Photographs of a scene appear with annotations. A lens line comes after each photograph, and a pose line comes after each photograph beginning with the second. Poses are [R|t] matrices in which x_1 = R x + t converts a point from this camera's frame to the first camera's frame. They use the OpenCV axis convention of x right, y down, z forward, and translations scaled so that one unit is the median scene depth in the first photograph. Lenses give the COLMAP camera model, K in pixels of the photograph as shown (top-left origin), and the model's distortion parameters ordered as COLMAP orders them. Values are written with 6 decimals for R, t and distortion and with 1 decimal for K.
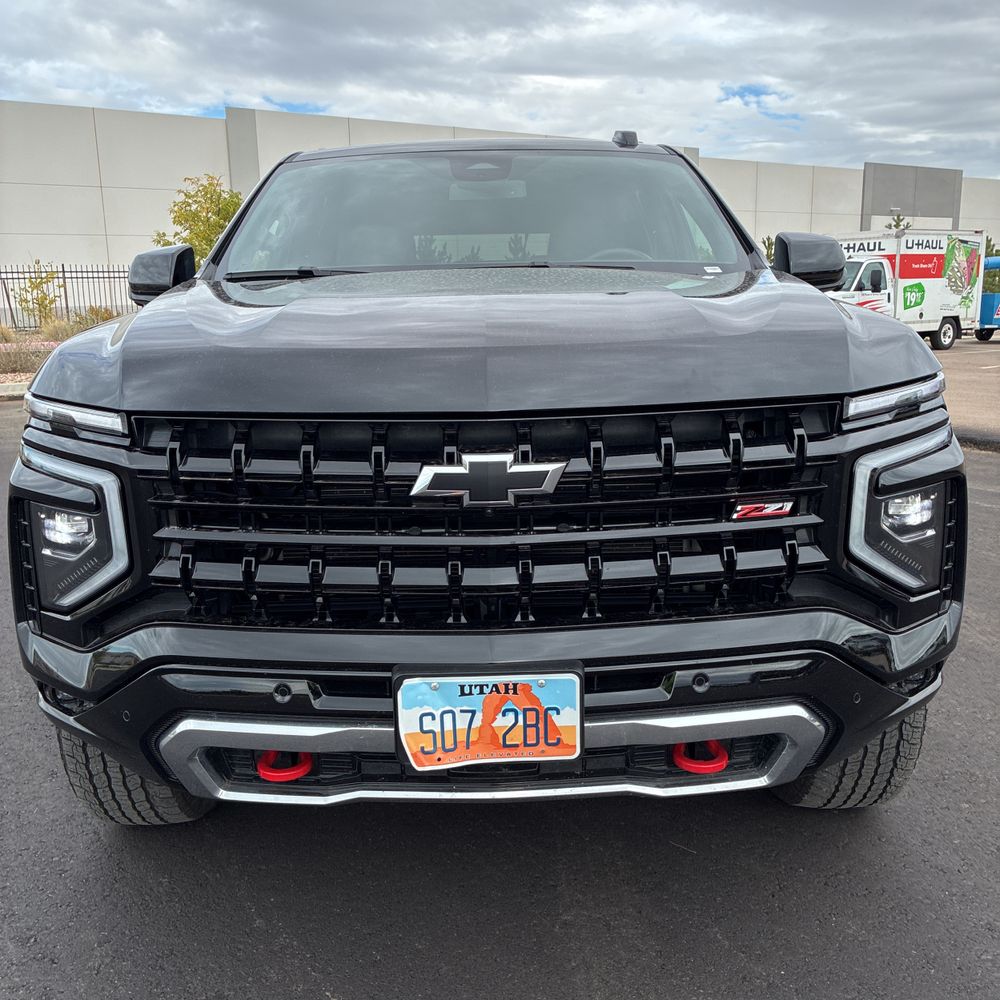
lens RADIAL K [[998.4, 0, 487.2], [0, 998.4, 486.8], [0, 0, 1]] dist [0.029015, -0.027592]
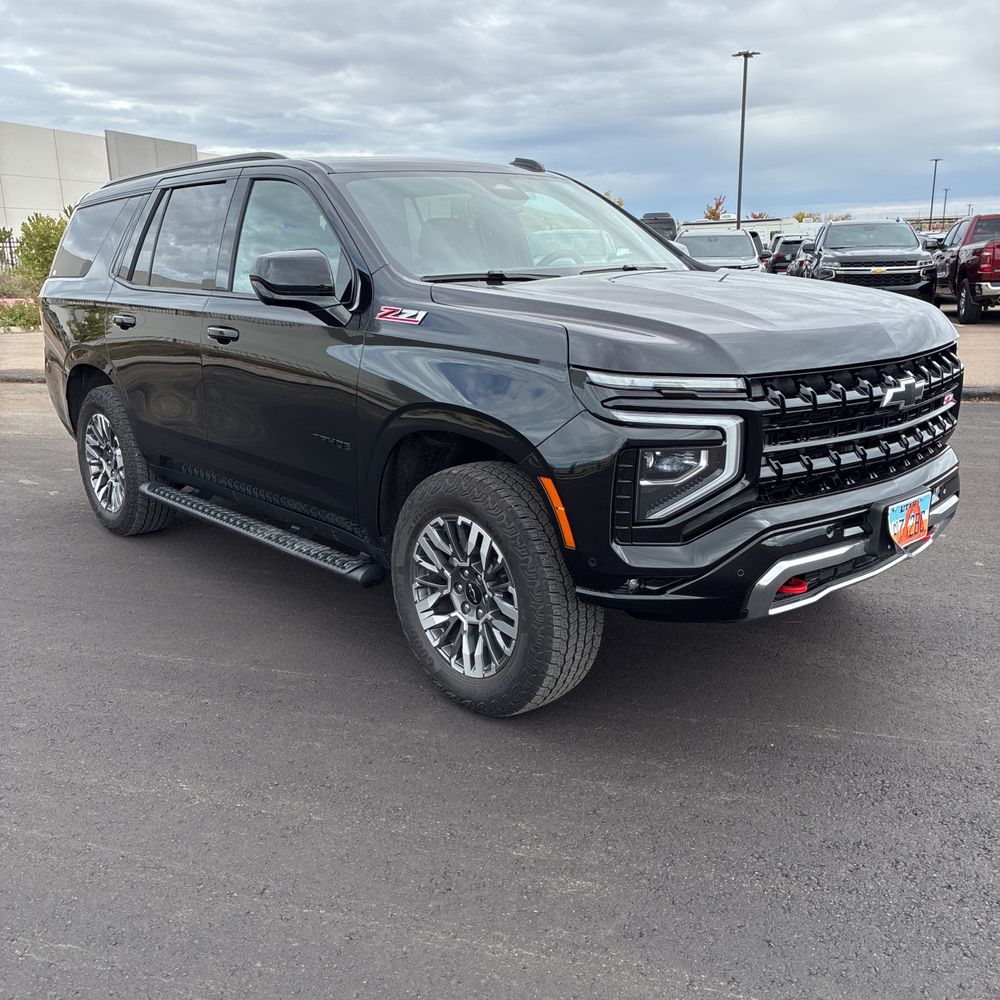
lens RADIAL K [[1002.9, 0, 500.8], [0, 1002.9, 503.0], [0, 0, 1]] dist [0.034295, -0.023362]
pose [[0.752185, -0.160170, 0.639190, -1.663159], [0.132905, 0.986950, 0.090914, -0.071189], [-0.645410, 0.016567, 0.763656, 0.049001]]
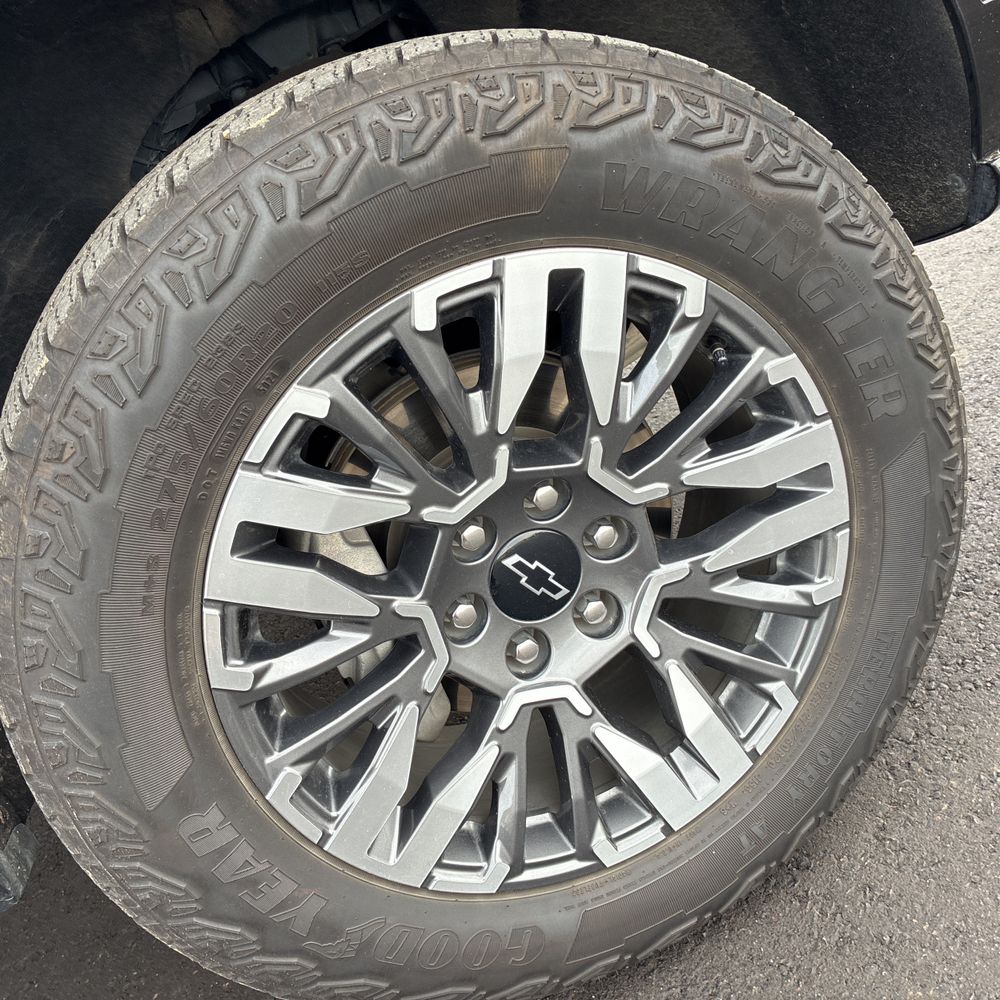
lens RADIAL K [[1019.8, 0, 497.1], [0, 1019.8, 497.5], [0, 0, 1]] dist [0.029877, 0.011335]
pose [[-0.309642, -0.292850, 0.904633, -0.952705], [0.542472, 0.726960, 0.421013, 0.016978], [-0.780926, 0.621102, -0.066234, 1.540675]]
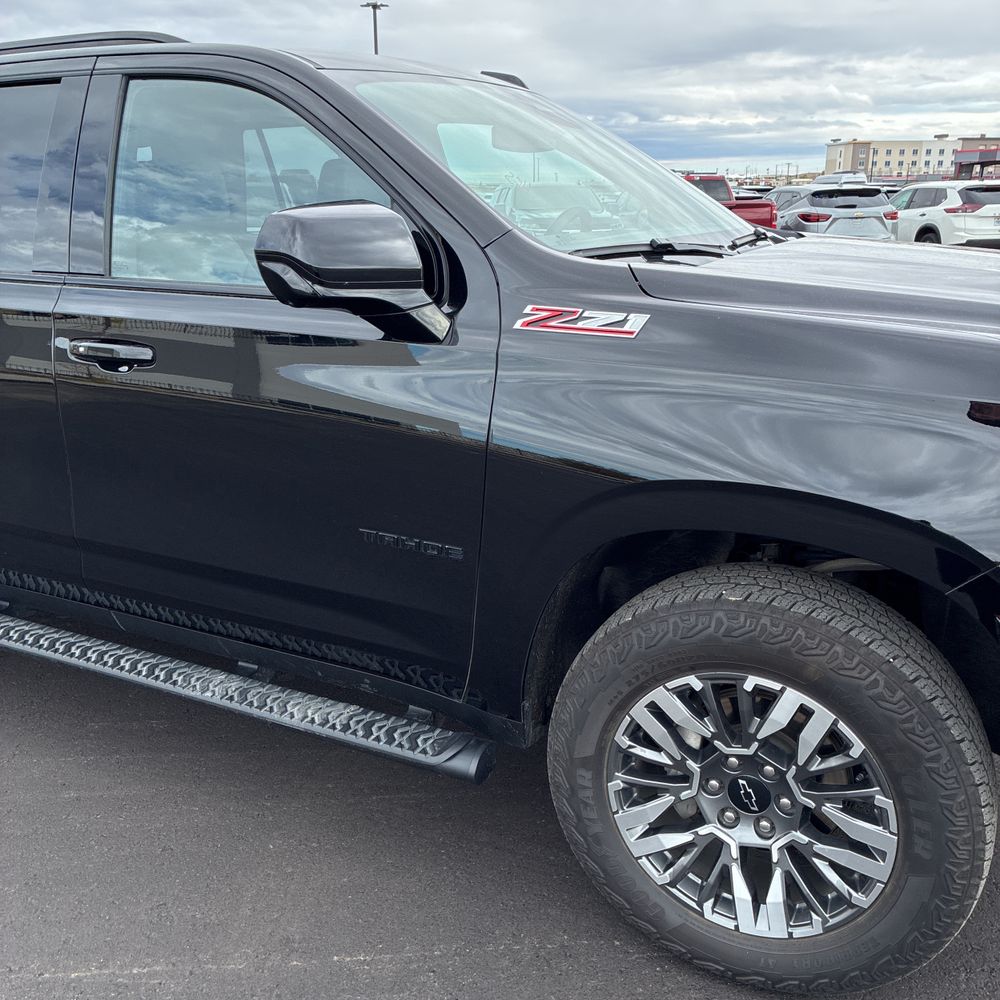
lens RADIAL K [[1002.0, 0, 497.2], [0, 1002.0, 490.1], [0, 0, 1]] dist [0.024297, -0.018791]
pose [[0.462066, -0.236310, 0.854782, -1.517456], [0.173436, 0.969313, 0.174219, -0.302705], [-0.869721, 0.067749, 0.488871, 1.196871]]
